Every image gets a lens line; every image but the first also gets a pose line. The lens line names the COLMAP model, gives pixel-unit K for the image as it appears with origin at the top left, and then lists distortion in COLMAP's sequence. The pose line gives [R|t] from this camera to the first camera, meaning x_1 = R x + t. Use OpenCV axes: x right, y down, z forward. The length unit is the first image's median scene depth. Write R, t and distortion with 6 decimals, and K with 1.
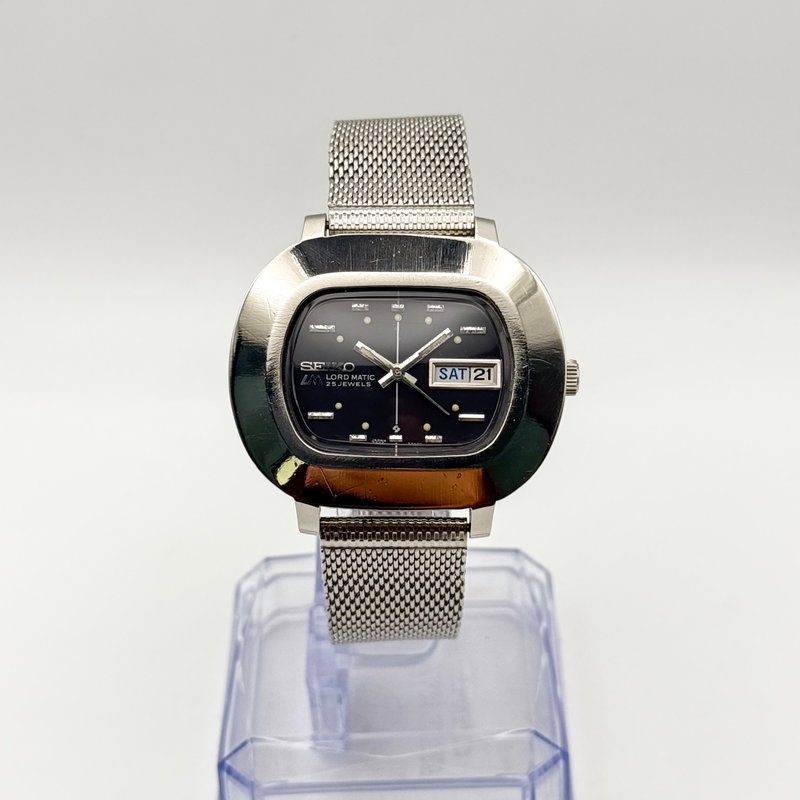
lens RADIAL K [[2058.0, 0, 400.0], [0, 2058.0, 400.0], [0, 0, 1]] dist [0.037400, -0.269731]
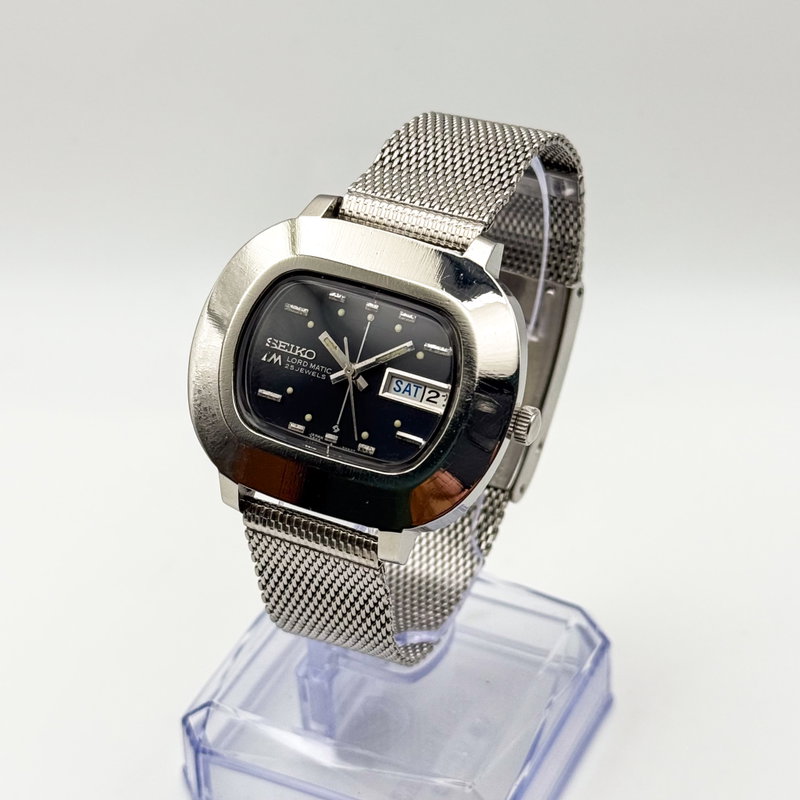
lens RADIAL K [[2058.0, 0, 400.0], [0, 2058.0, 400.0], [0, 0, 1]] dist [0.037400, -0.269731]
pose [[0.904905, 0.255971, -0.340039, 0.347356], [-0.255870, 0.965618, 0.045971, -0.050601], [0.340115, 0.045406, 0.939287, 0.107950]]
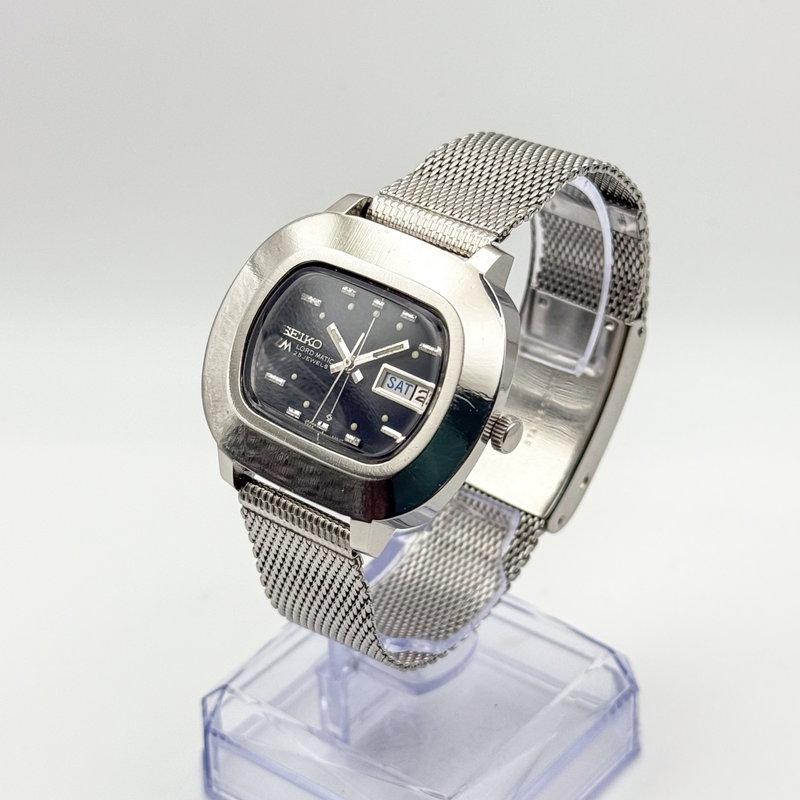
lens RADIAL K [[2058.0, 0, 400.0], [0, 2058.0, 400.0], [0, 0, 1]] dist [0.037400, -0.269731]
pose [[0.792666, 0.336646, -0.508282, 0.520952], [-0.361890, 0.930764, 0.052097, -0.057194], [0.490628, 0.142647, 0.859614, 0.169587]]
